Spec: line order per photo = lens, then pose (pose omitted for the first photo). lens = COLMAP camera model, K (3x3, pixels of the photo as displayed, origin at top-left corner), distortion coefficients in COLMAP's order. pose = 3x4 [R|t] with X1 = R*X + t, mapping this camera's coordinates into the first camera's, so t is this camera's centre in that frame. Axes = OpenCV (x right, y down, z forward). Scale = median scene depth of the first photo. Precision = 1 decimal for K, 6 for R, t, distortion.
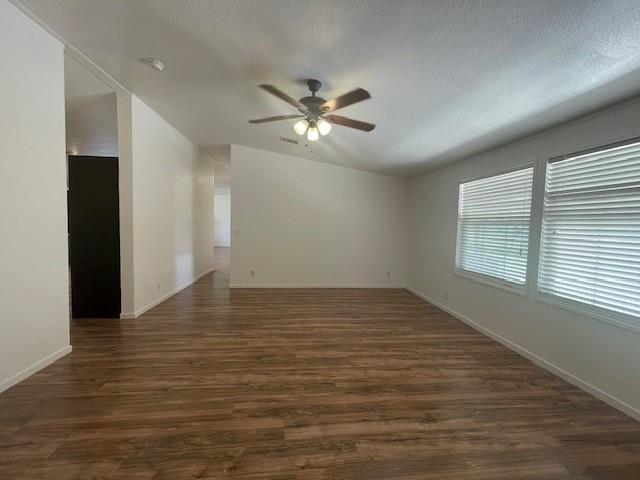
lens RADIAL K [[261.3, 0, 320.4], [0, 261.3, 236.1], [0, 0, 1]] dist [-0.002767, -0.000158]
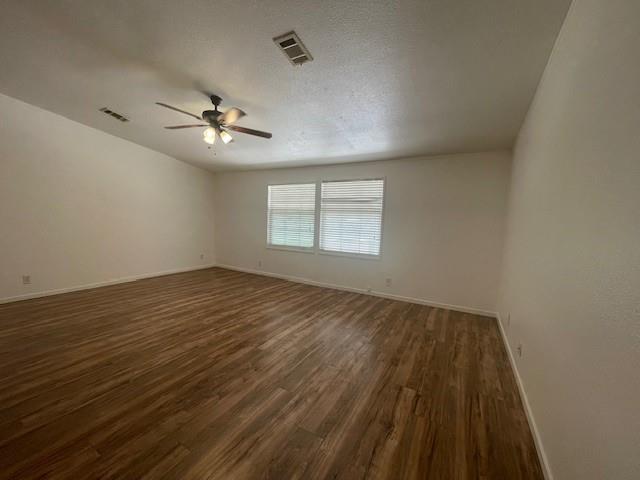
lens RADIAL K [[259.3, 0, 317.3], [0, 259.3, 238.2], [0, 0, 1]] dist [-0.000863, 0.000021]
pose [[0.585198, -0.068239, 0.808014, -0.718495], [0.020131, 0.997368, 0.069651, -0.004925], [-0.810640, -0.024493, 0.585032, -0.110380]]
